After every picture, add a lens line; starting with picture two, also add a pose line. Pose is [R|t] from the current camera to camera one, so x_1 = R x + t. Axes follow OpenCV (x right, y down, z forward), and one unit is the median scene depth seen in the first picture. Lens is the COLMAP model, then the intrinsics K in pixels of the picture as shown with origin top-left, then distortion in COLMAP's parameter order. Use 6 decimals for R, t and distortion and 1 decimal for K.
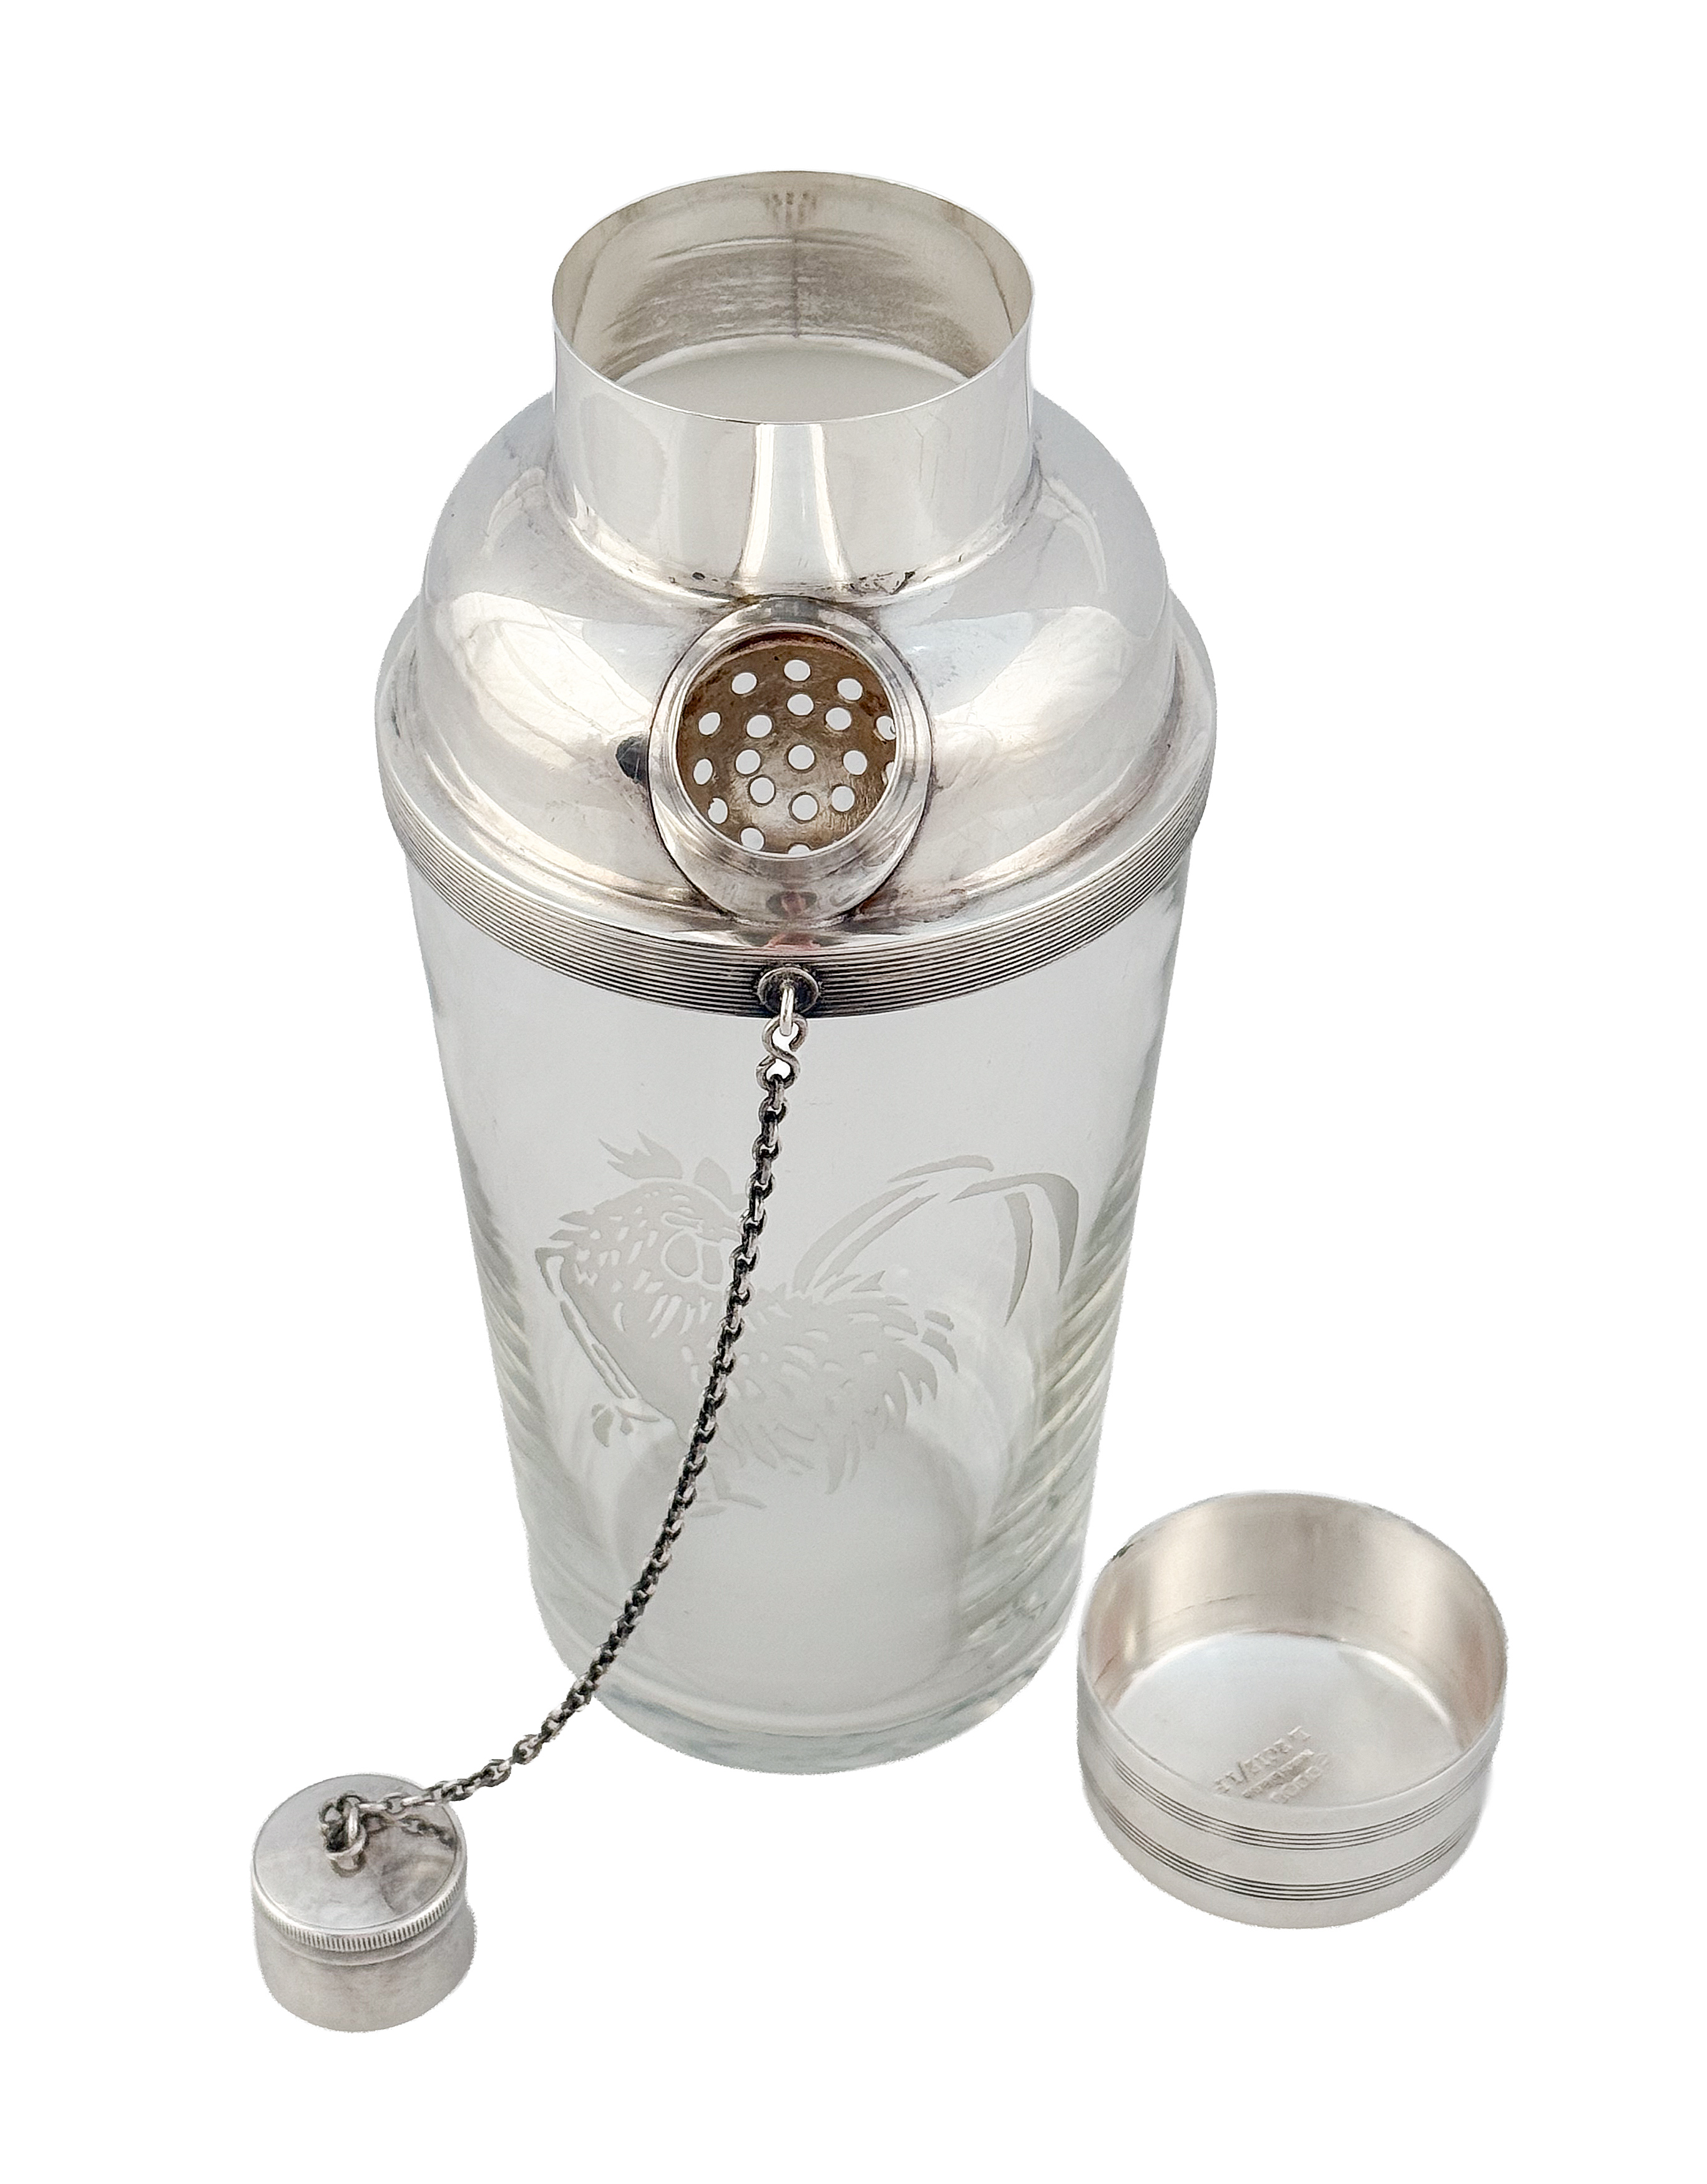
lens RADIAL K [[4471.0, 0, 853.5], [0, 4471.0, 1092.0], [0, 0, 1]] dist [0.011293, -0.077926]
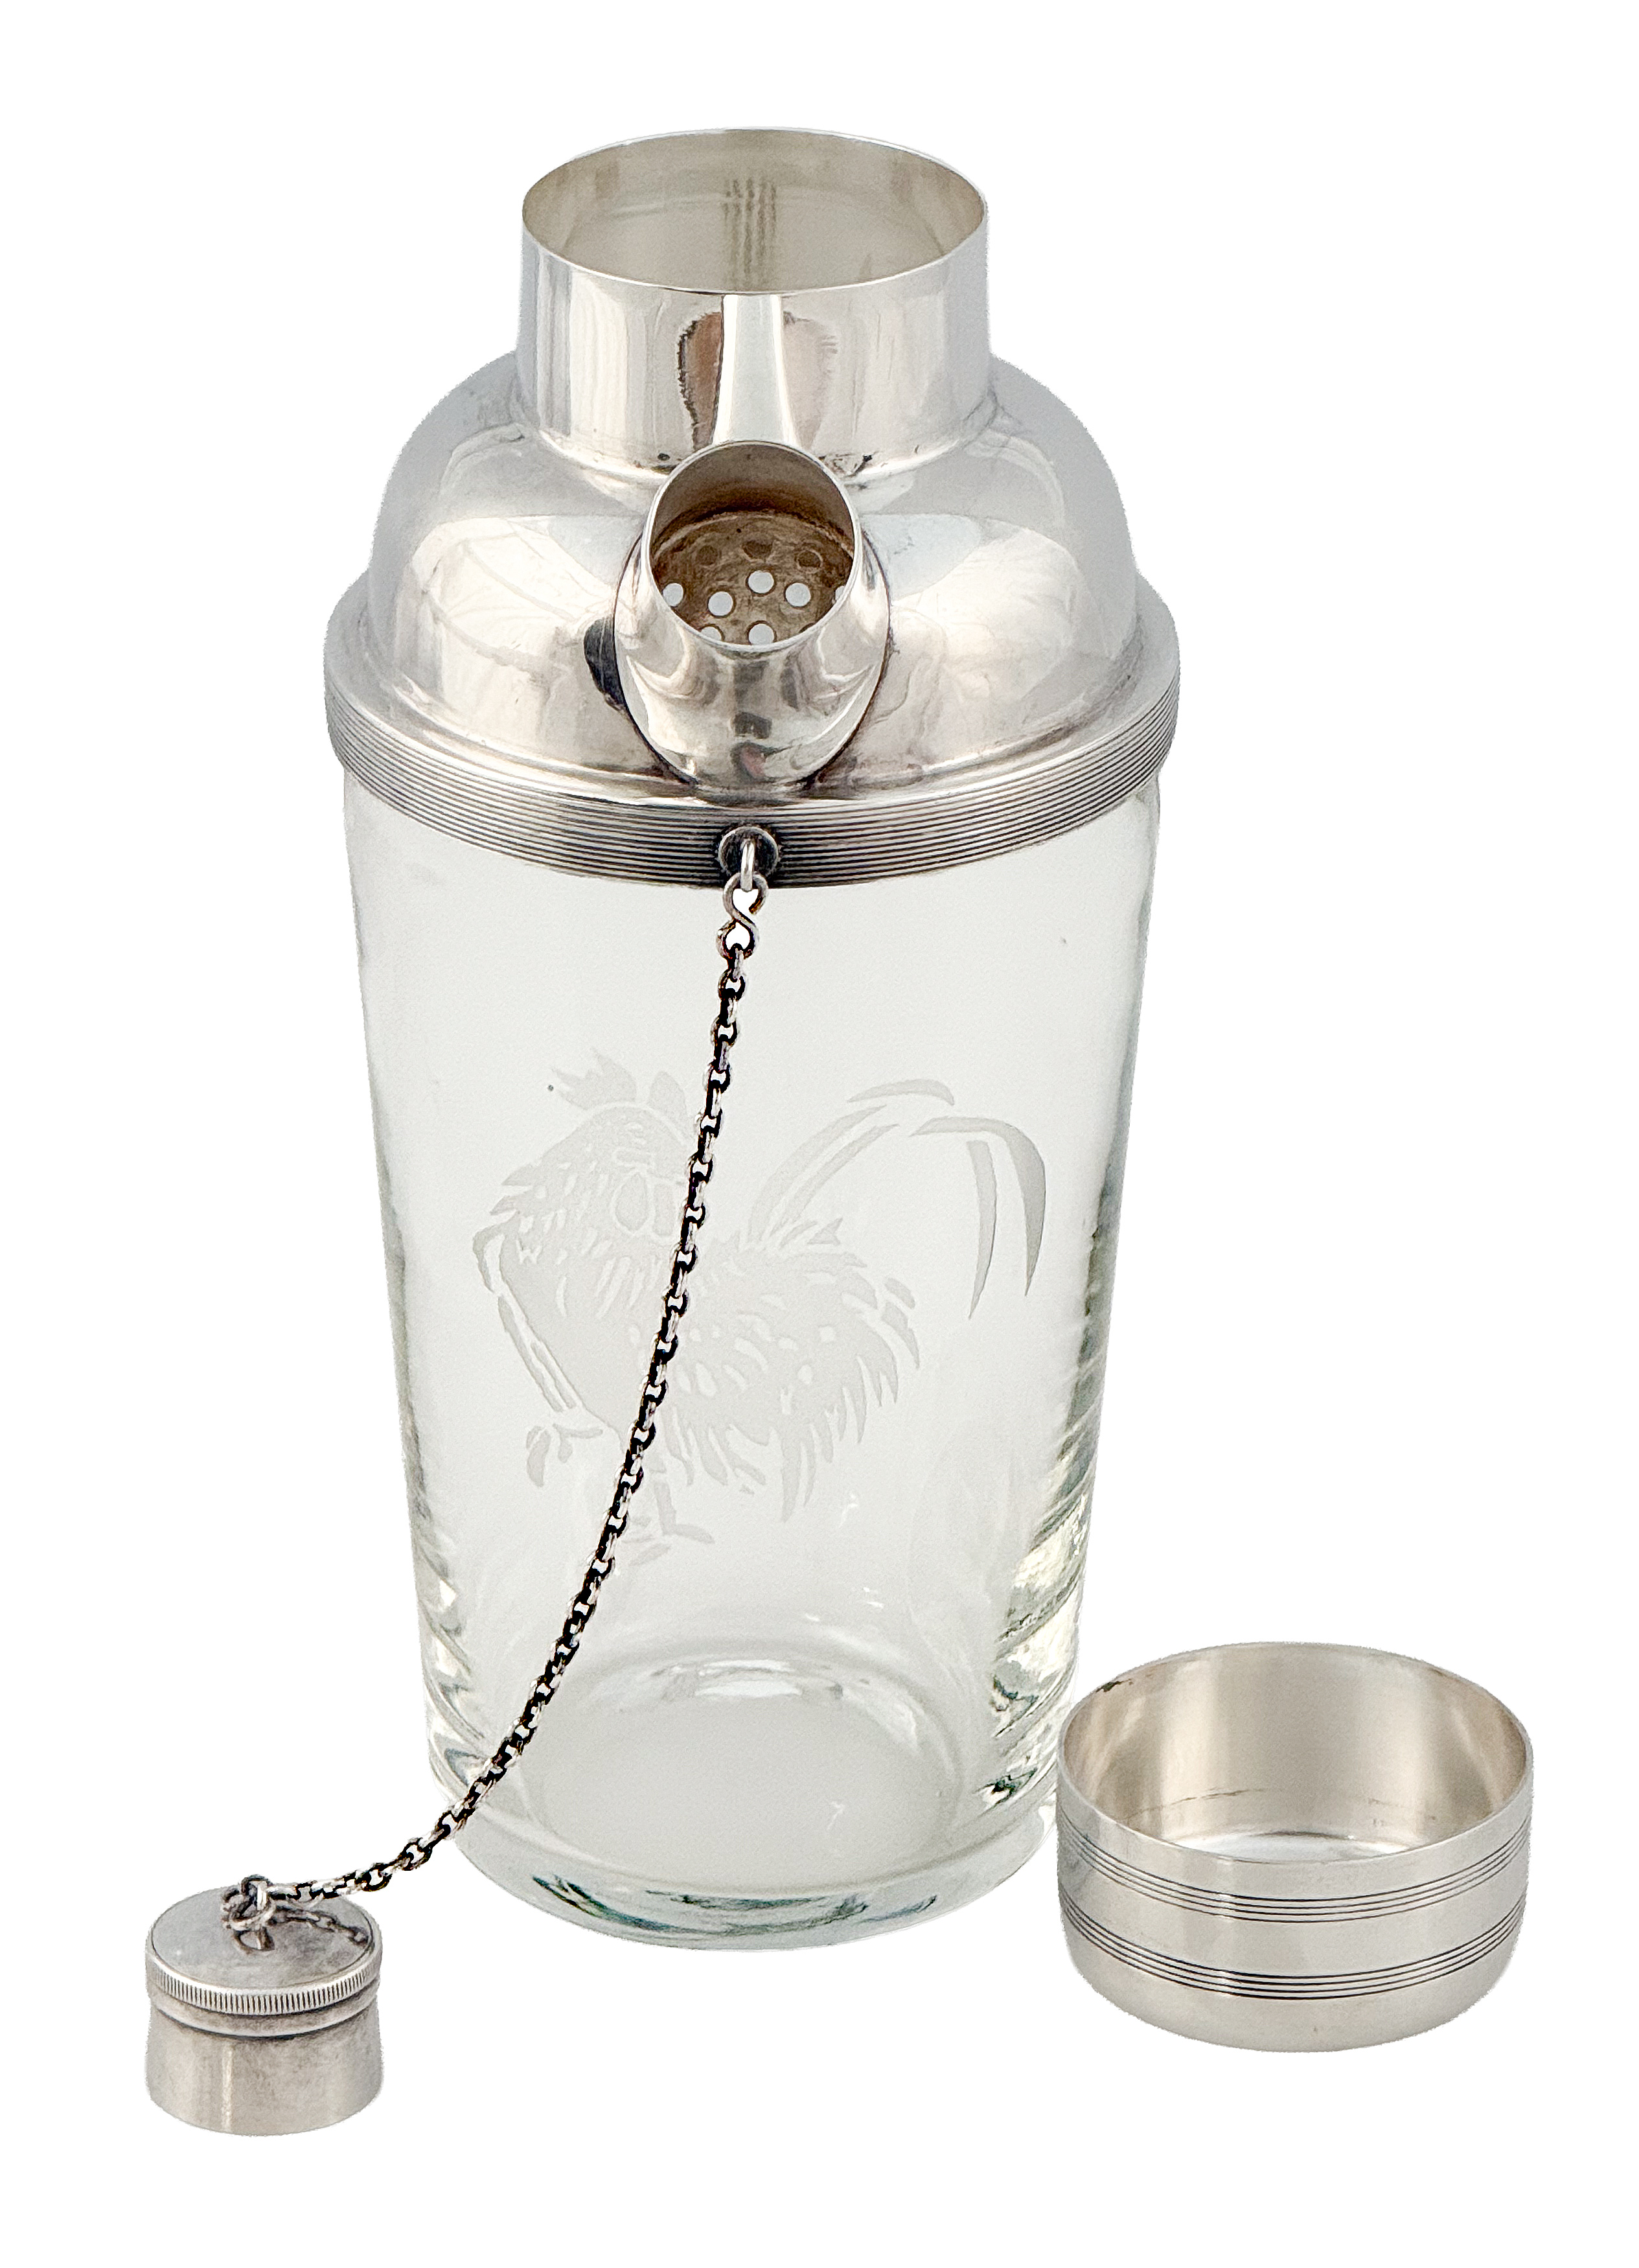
lens RADIAL K [[11618.1, 0, 819.5], [0, 11618.1, 1134.0], [0, 0, 1]] dist [-0.670481, -1.118433]
pose [[0.999974, 0.002115, 0.006966, -0.016028], [-0.000238, 0.965855, -0.259084, 0.693567], [-0.007276, 0.259076, 0.965830, -1.471057]]
